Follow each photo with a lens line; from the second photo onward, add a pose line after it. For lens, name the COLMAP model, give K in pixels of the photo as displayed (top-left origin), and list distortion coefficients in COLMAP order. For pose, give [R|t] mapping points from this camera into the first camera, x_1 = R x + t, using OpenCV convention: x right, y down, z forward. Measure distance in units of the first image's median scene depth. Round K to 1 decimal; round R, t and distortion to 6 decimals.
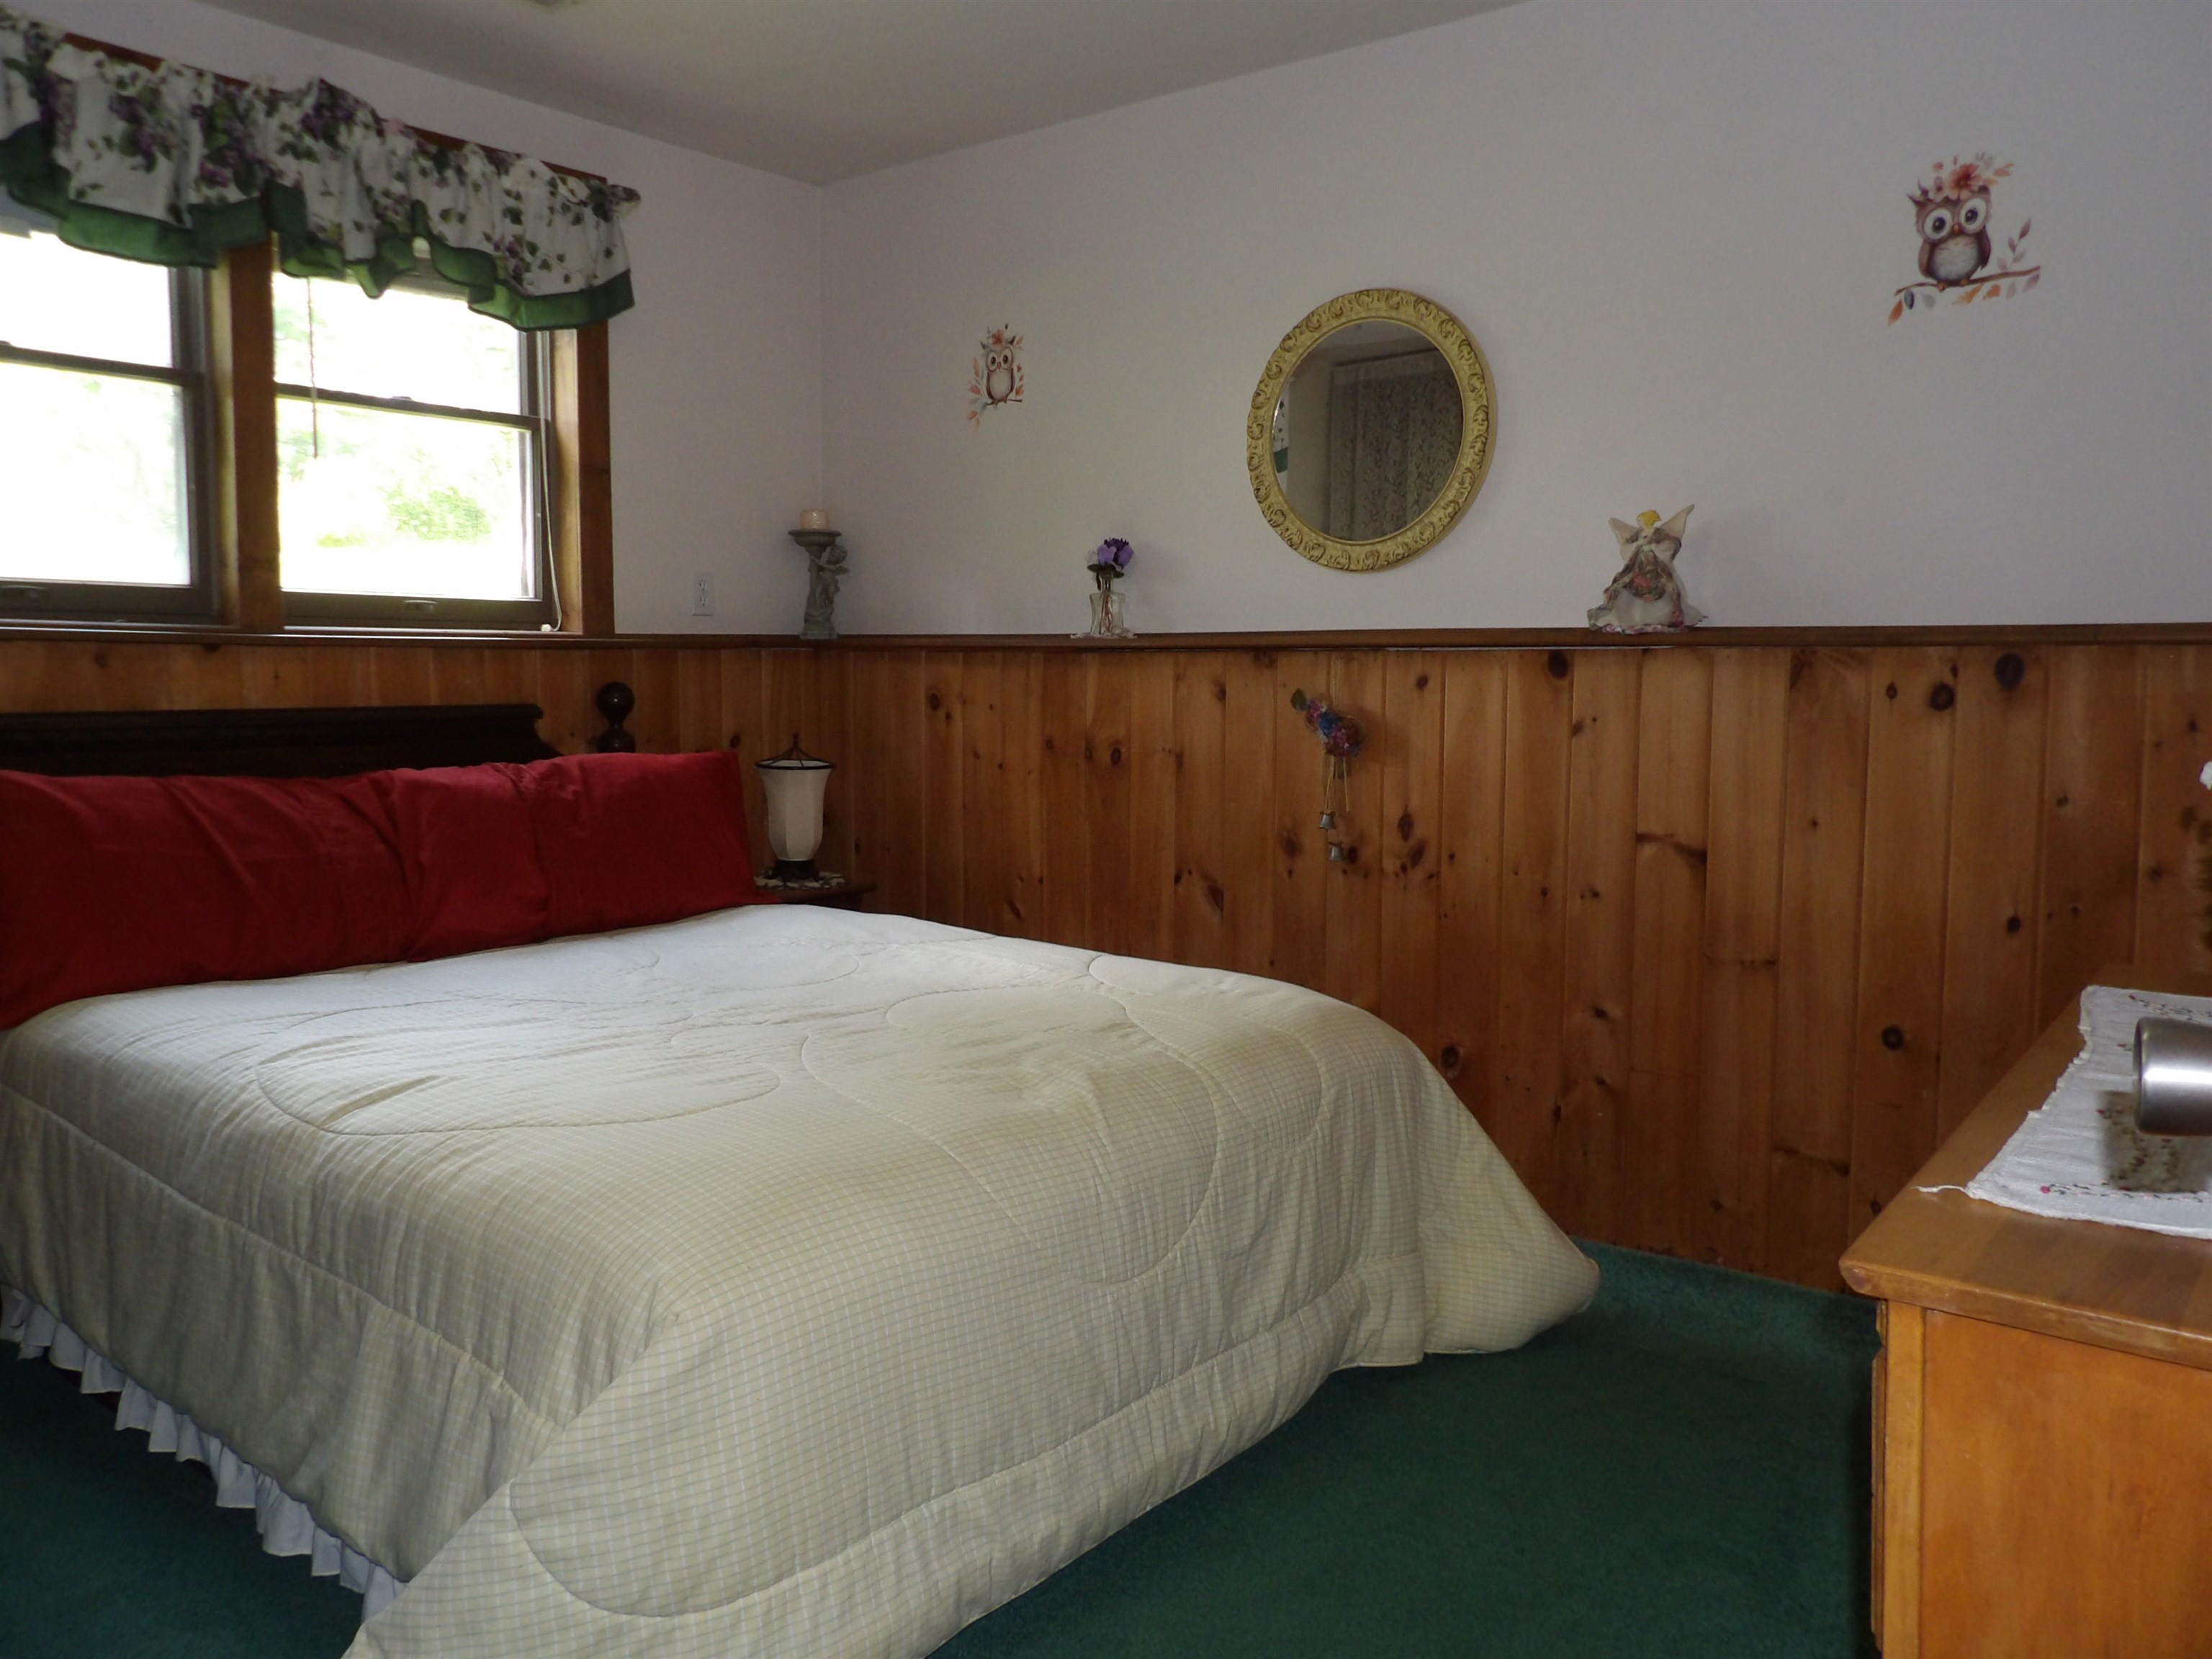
lens RADIAL K [[1657.1, 0, 1090.0], [0, 1657.1, 815.1], [0, 0, 1]] dist [-0.023762, 0.040871]
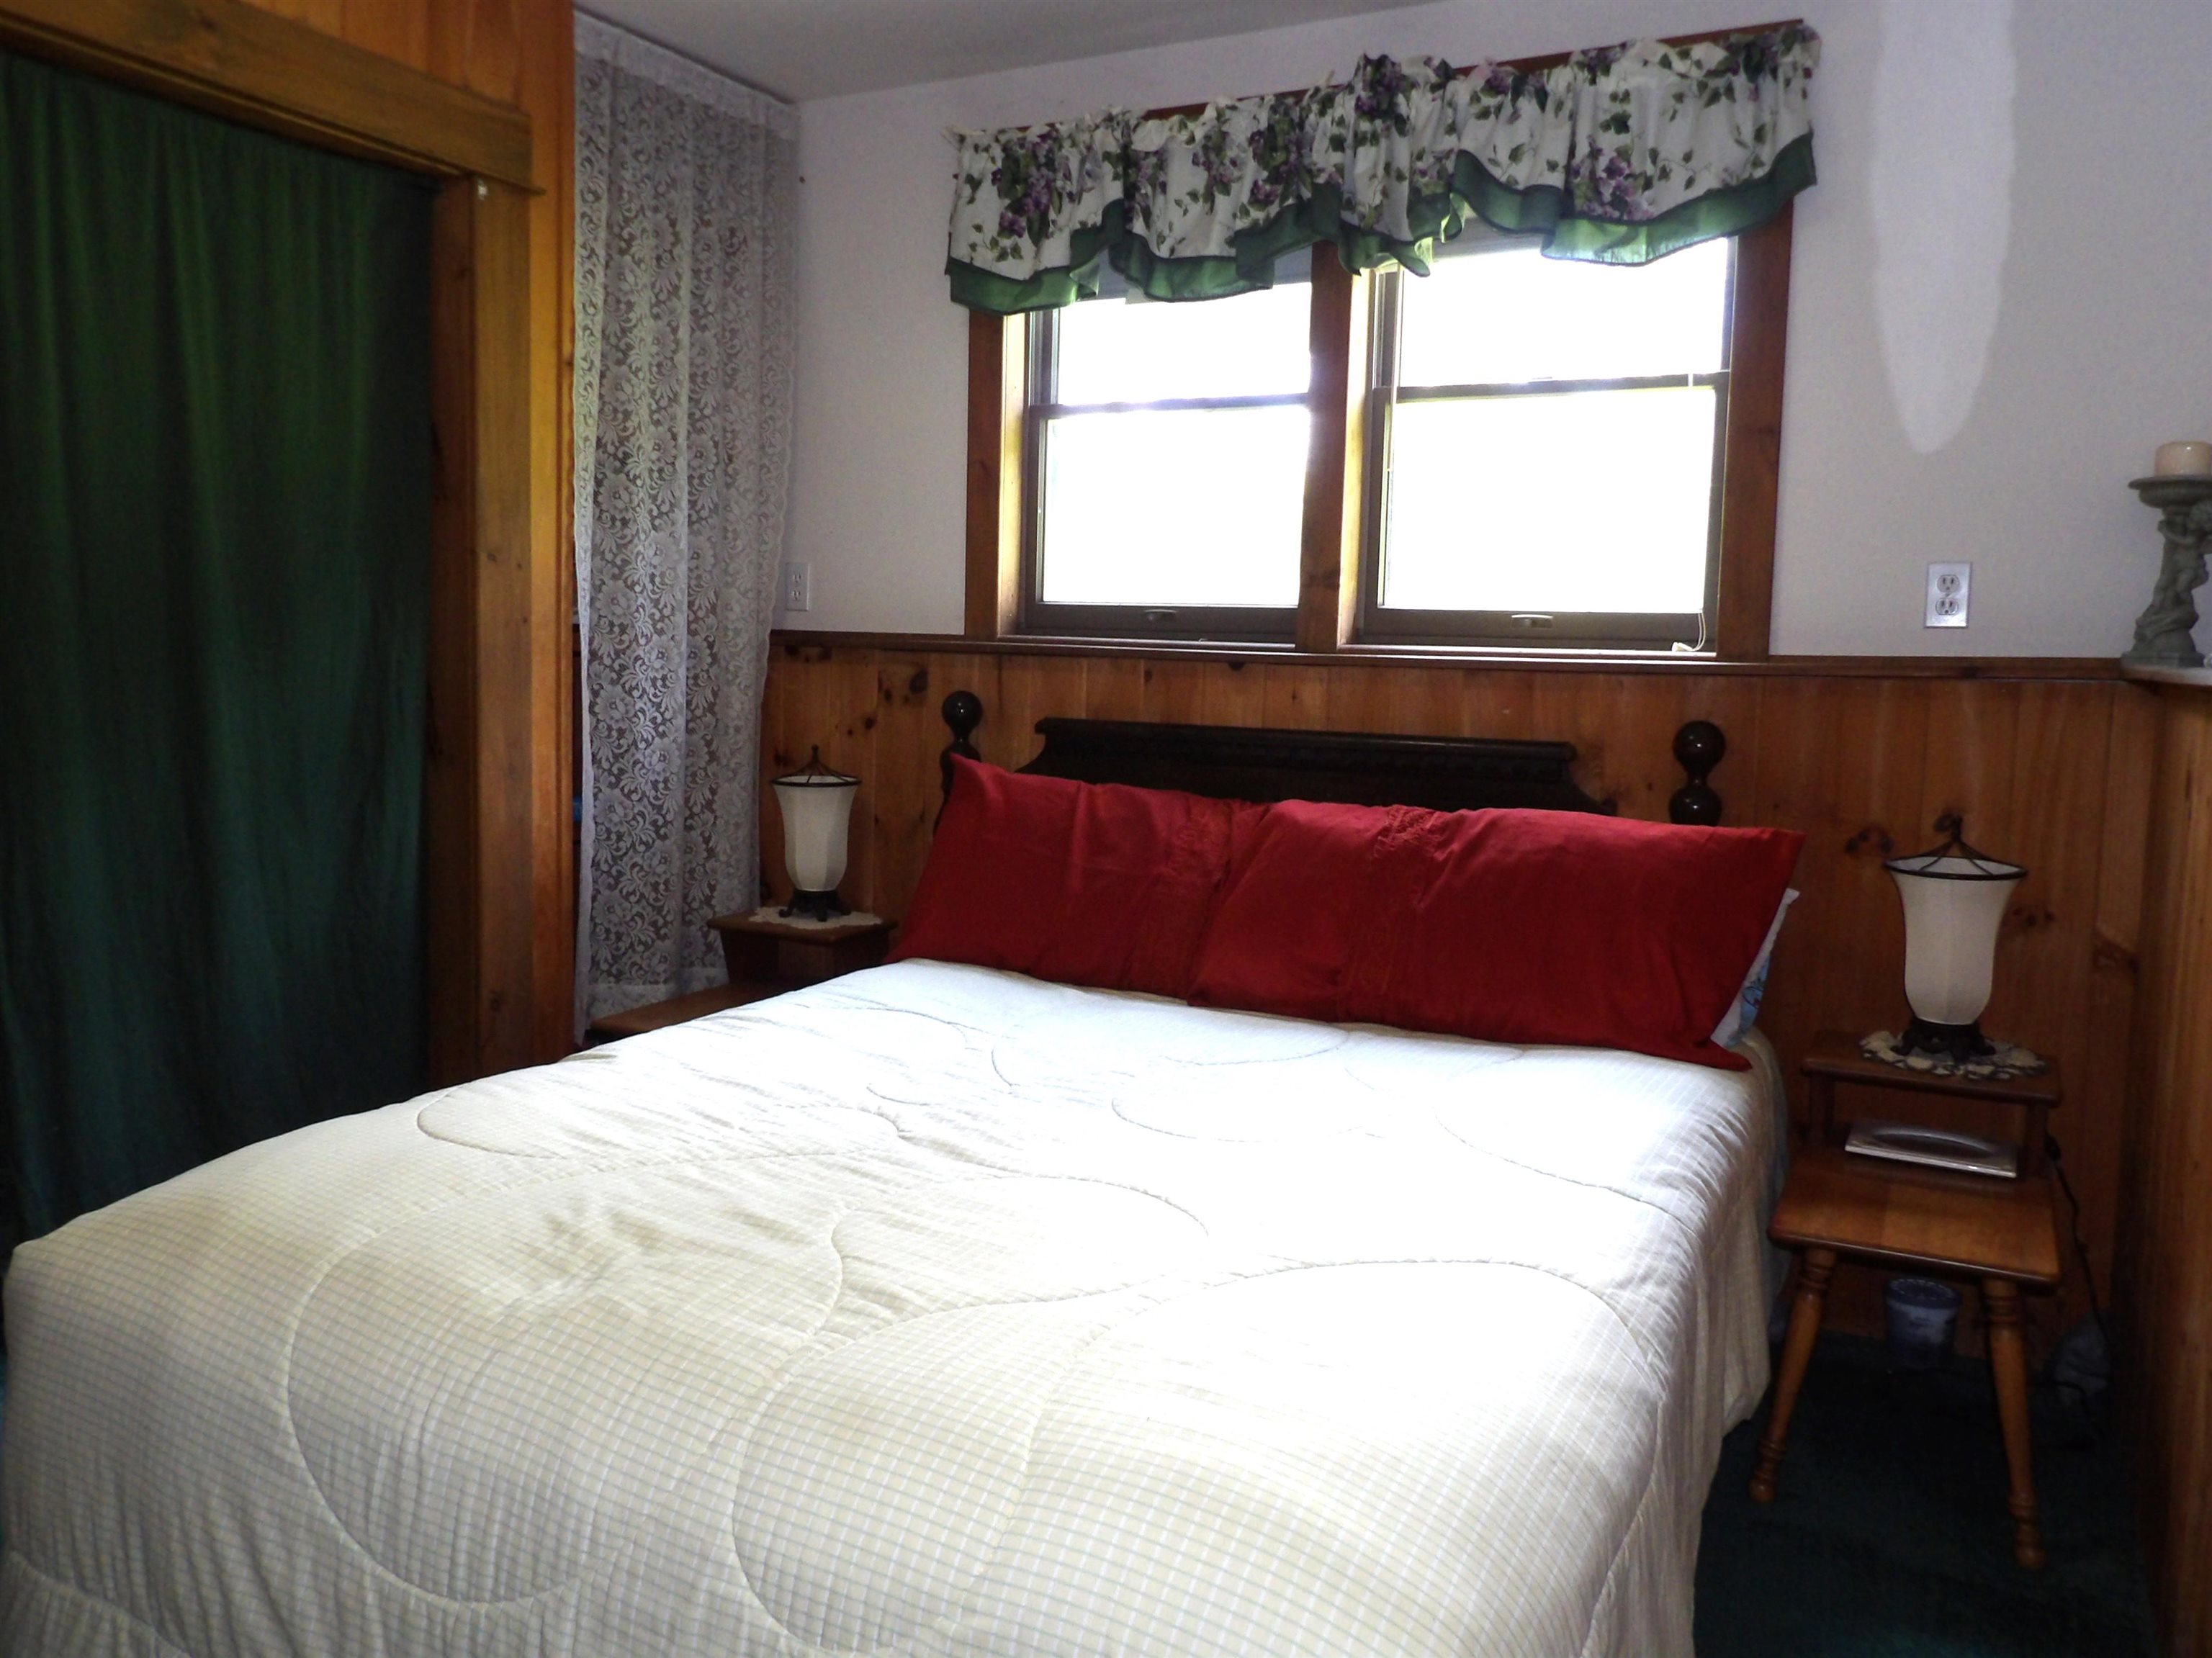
lens RADIAL K [[1863.4, 0, 1106.3], [0, 1863.4, 825.7], [0, 0, 1]] dist [0.031114, 0.002175]
pose [[0.169243, 0.079654, -0.982350, 0.564439], [-0.122942, 0.990650, 0.059146, -0.059573], [0.977876, 0.110762, 0.177453, 0.701183]]
